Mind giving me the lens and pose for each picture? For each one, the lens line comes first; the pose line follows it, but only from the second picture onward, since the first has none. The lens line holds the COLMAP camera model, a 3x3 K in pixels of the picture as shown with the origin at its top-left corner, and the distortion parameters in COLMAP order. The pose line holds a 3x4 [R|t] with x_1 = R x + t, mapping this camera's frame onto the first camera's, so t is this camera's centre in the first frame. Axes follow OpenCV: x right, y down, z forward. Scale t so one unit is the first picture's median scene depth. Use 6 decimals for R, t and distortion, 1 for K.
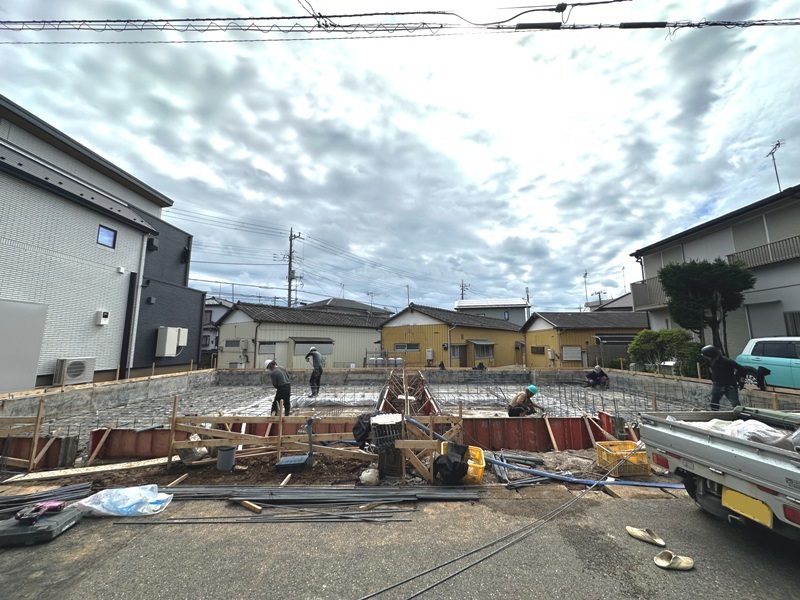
lens RADIAL K [[318.1, 0, 399.7], [0, 318.1, 298.1], [0, 0, 1]] dist [-0.003643, 0.000896]
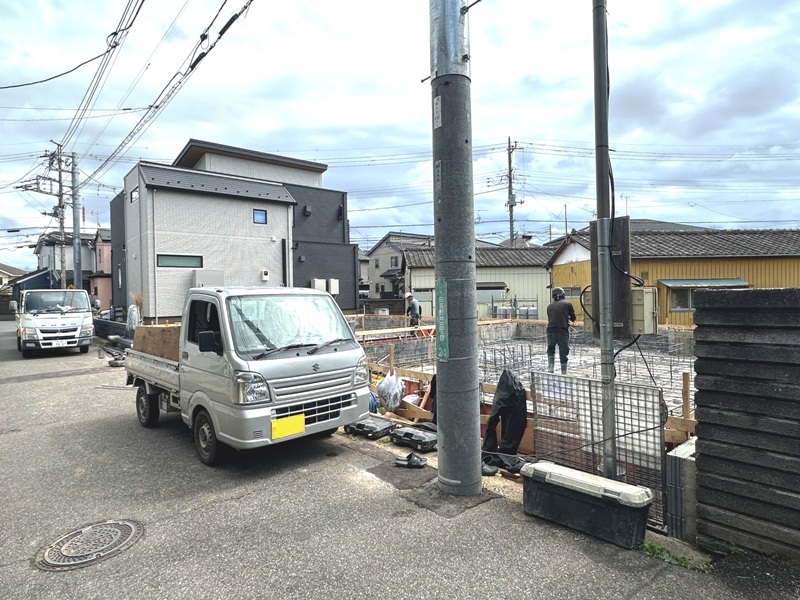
lens RADIAL K [[464.5, 0, 398.2], [0, 464.5, 296.5], [0, 0, 1]] dist [-0.003273, 0.000614]
pose [[0.664490, -0.004192, -0.747285, 0.865686], [0.124500, 0.986630, 0.105171, 0.009523], [0.736853, -0.162922, 0.656128, 0.058824]]
